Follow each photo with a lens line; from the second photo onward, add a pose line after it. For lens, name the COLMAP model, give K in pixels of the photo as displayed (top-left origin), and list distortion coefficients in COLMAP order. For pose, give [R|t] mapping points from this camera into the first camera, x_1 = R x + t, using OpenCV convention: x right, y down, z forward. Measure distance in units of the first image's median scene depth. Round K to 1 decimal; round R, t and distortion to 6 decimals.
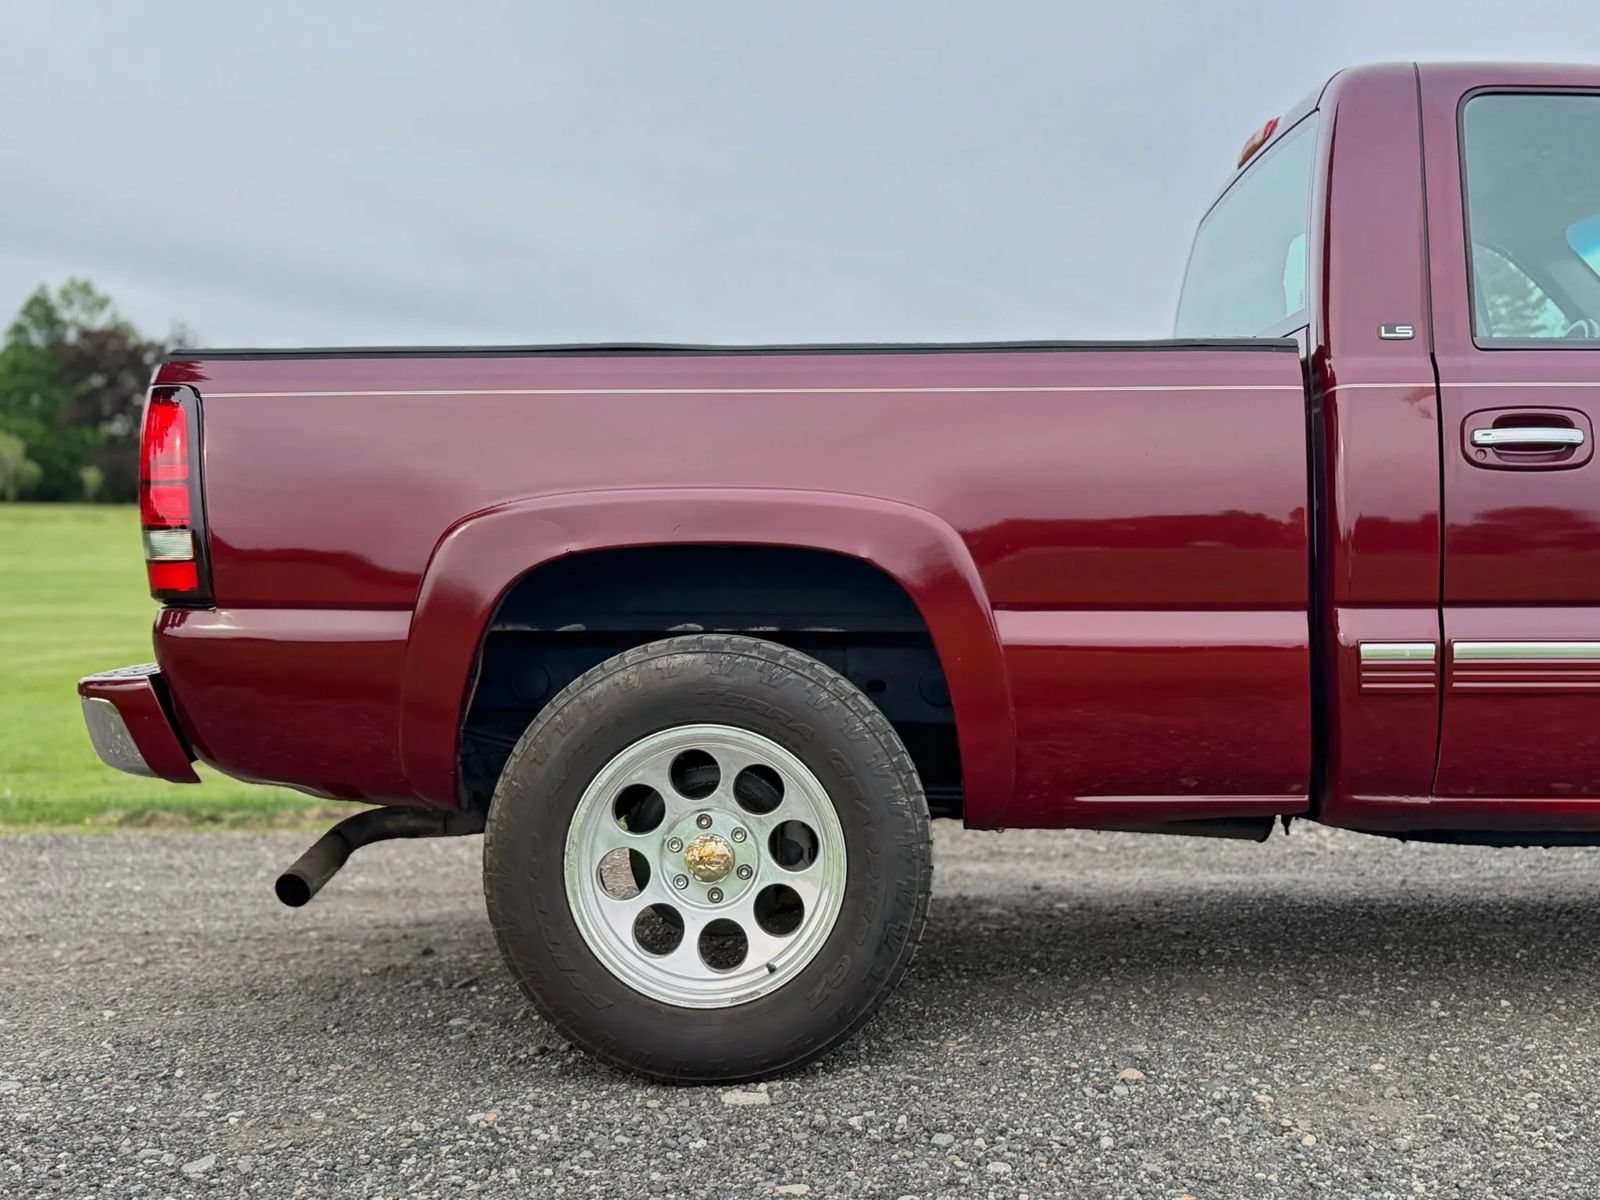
lens RADIAL K [[1965.6, 0, 796.5], [0, 1965.6, 613.9], [0, 0, 1]] dist [0.093133, 0.000000]
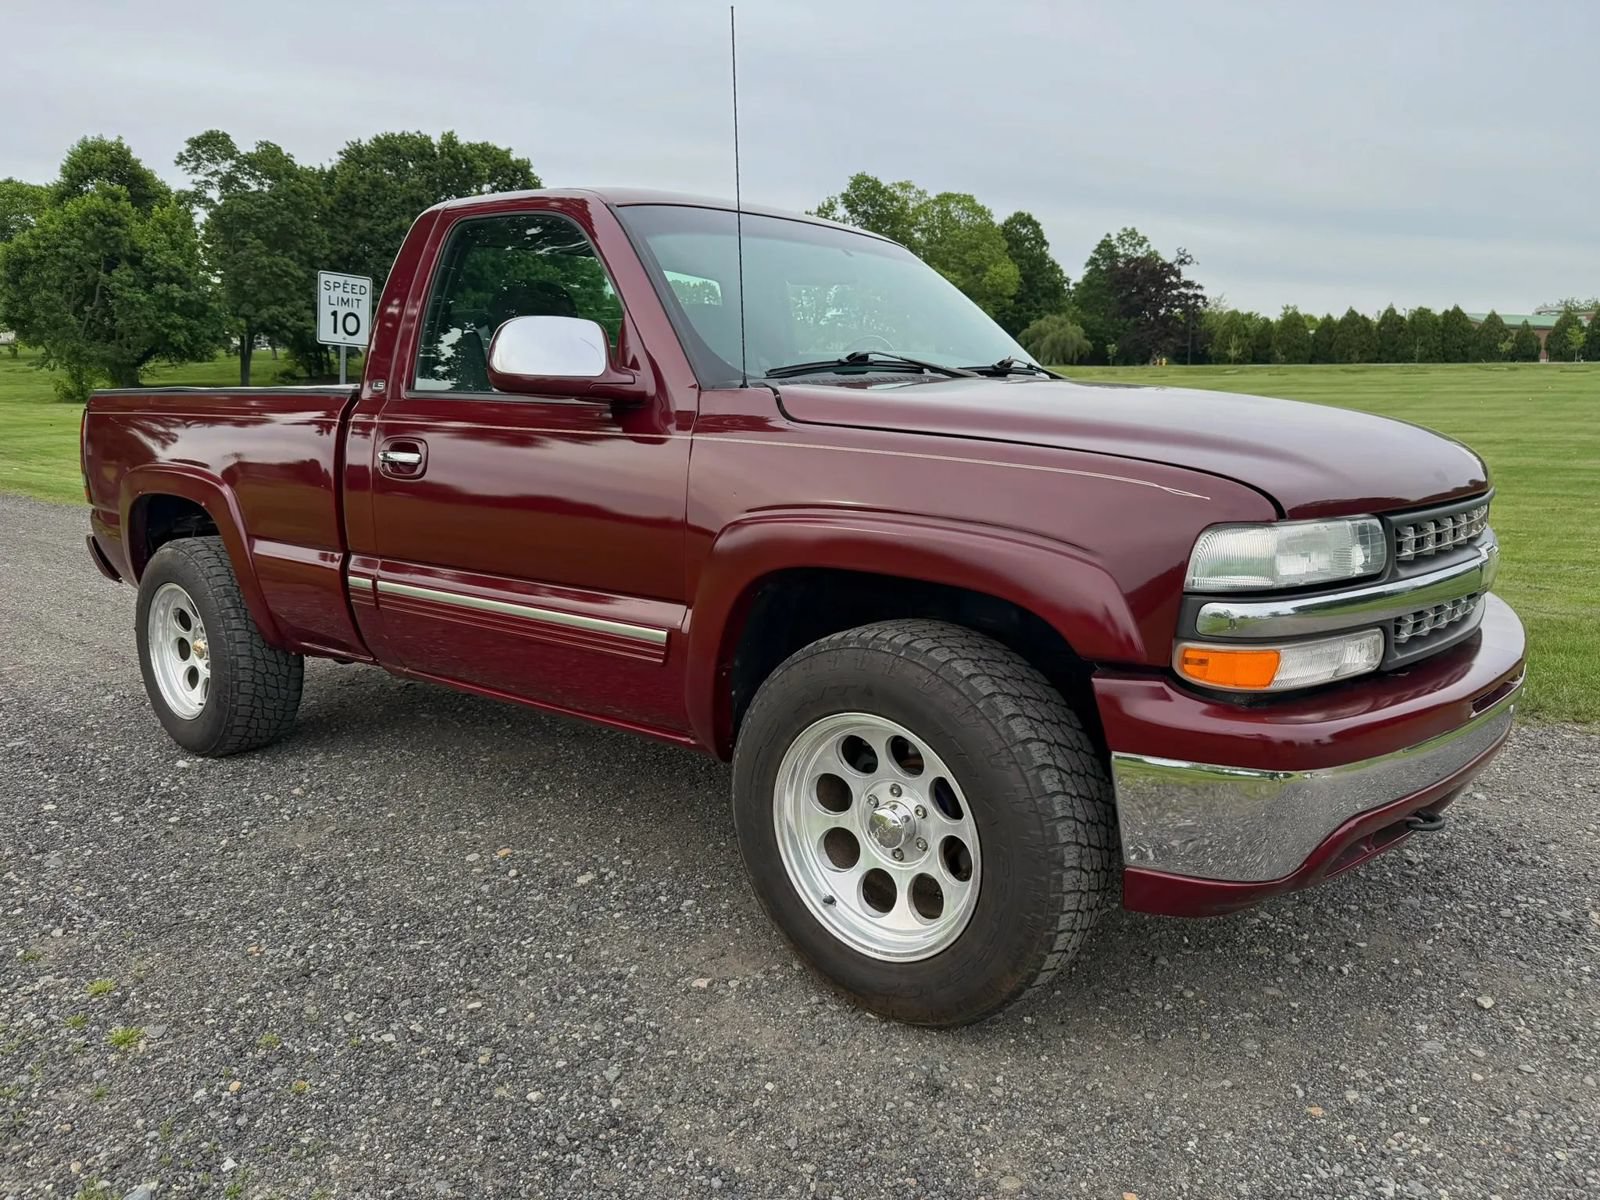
lens RADIAL K [[1139.8, 0, 794.3], [0, 1139.8, 603.1], [0, 0, 1]] dist [0.035701, -0.035291]
pose [[0.797618, 0.112408, -0.592596, 1.146280], [-0.019350, 0.986744, 0.161127, -0.124293], [0.602852, -0.117051, 0.789220, 0.442959]]
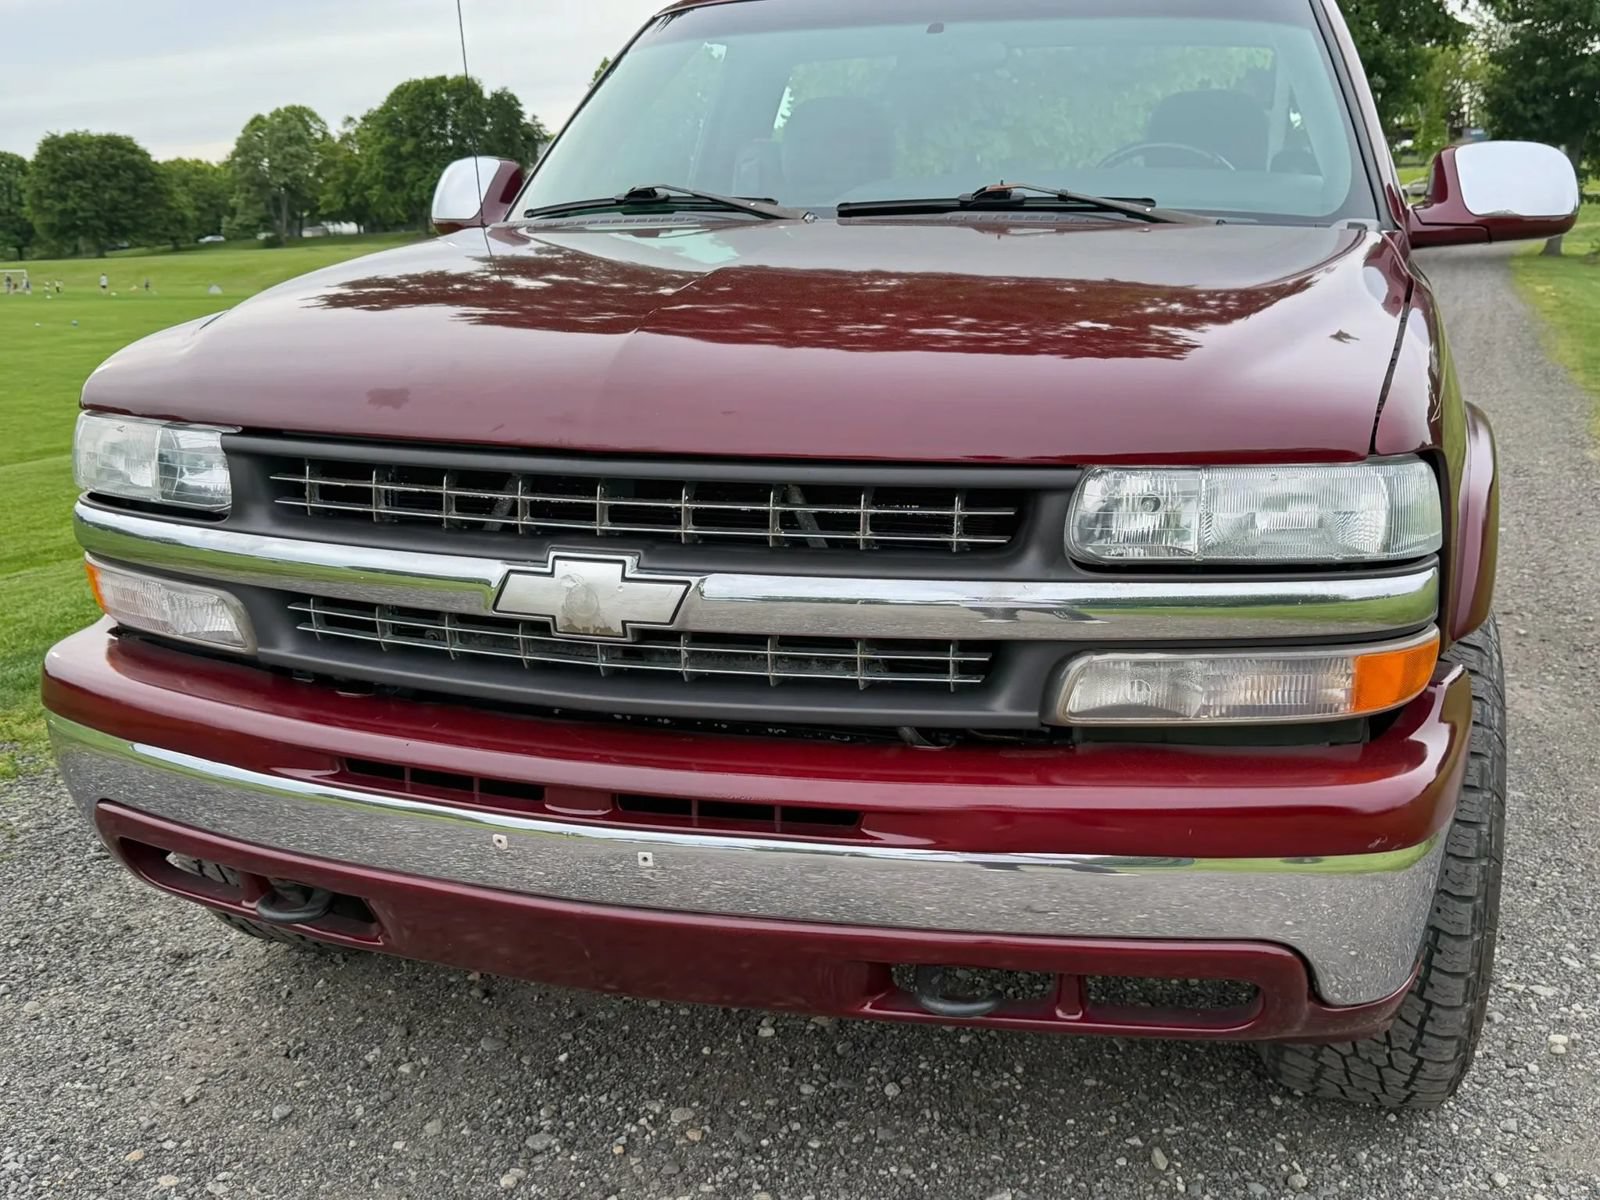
lens RADIAL K [[1623.8, 0, 801.0], [0, 1623.8, 616.5], [0, 0, 1]] dist [0.042185, 0.000000]
pose [[-0.268141, 0.236119, -0.933996, 1.535816], [-0.024893, 0.967477, 0.251730, -0.168246], [0.963058, 0.090749, -0.253542, 1.428601]]
